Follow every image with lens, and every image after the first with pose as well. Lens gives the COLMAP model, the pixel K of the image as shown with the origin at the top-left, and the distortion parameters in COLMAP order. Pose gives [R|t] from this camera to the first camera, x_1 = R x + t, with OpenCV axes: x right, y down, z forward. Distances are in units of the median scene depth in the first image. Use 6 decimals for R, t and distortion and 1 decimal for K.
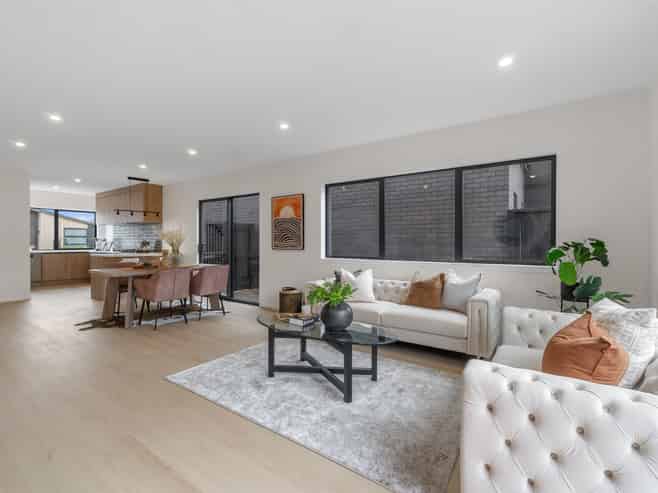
lens RADIAL K [[324.7, 0, 329.0], [0, 324.7, 246.5], [0, 0, 1]] dist [0.013388, 0.000442]
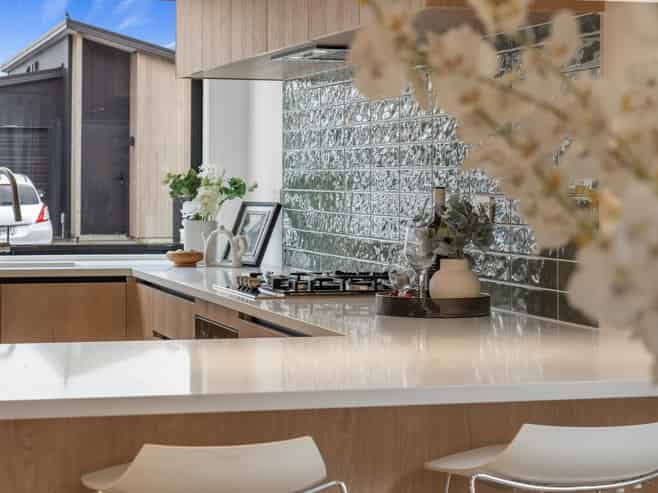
lens RADIAL K [[1700.6, 0, 329.0], [0, 1700.6, 246.5], [0, 0, 1]] dist [0.028337, 0.142669]
pose [[0.795291, 0.025732, -0.605682, -0.268351], [-0.013102, 0.999595, 0.025264, -0.016349], [0.606087, -0.012157, 0.795306, 0.547135]]
